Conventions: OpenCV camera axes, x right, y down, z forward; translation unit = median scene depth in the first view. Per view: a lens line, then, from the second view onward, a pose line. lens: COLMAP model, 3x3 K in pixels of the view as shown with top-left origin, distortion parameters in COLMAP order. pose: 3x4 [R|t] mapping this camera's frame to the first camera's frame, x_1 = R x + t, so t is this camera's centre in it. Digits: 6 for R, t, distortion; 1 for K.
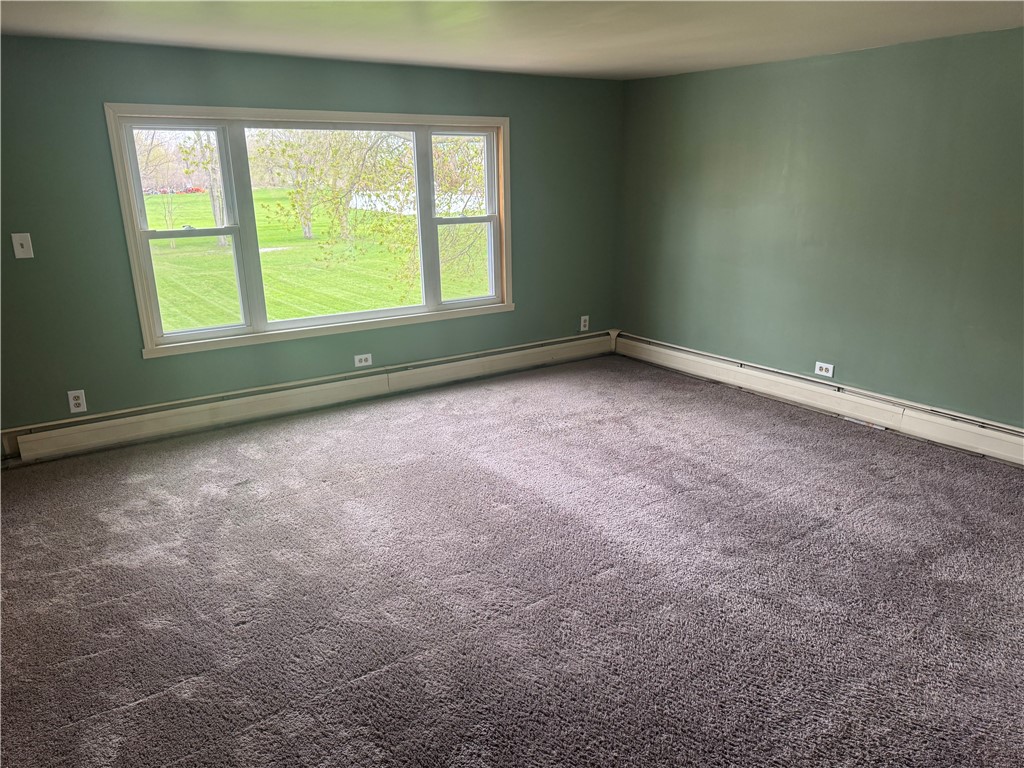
lens RADIAL K [[758.5, 0, 515.4], [0, 758.5, 388.7], [0, 0, 1]] dist [0.112610, -0.009298]
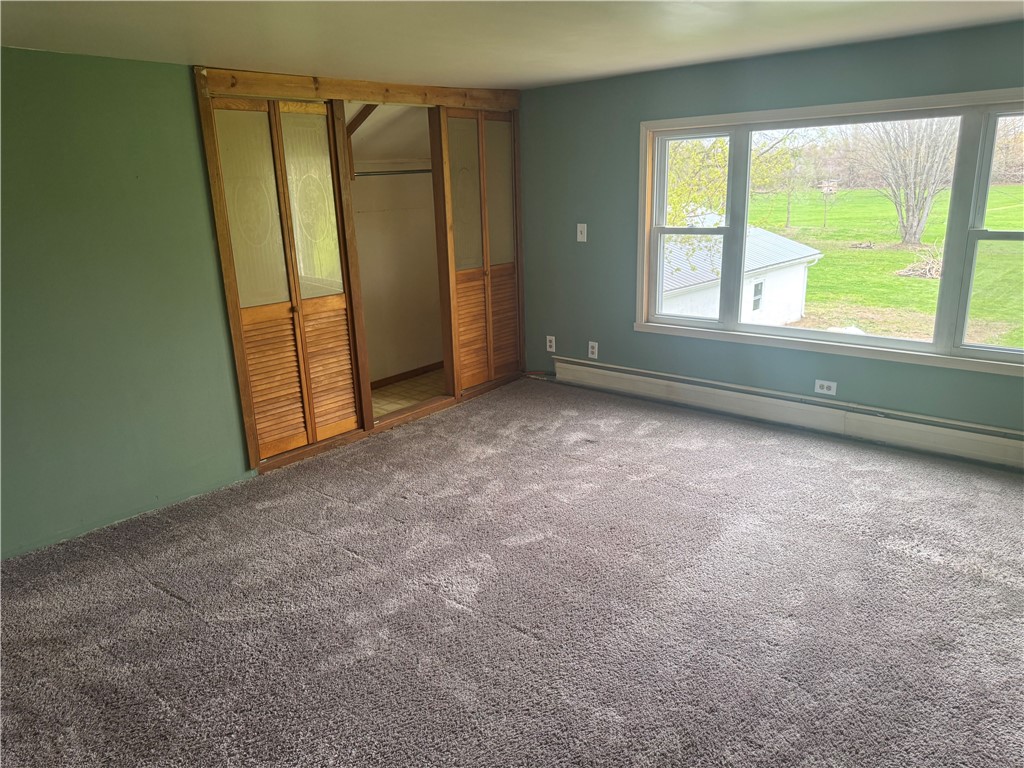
lens RADIAL K [[758.5, 0, 515.1], [0, 758.5, 380.9], [0, 0, 1]] dist [0.112610, -0.009298]
pose [[0.246331, 0.257268, -0.934417, 0.608574], [-0.250743, 0.948217, 0.194966, -0.146123], [0.936189, 0.186272, 0.298083, 0.470620]]
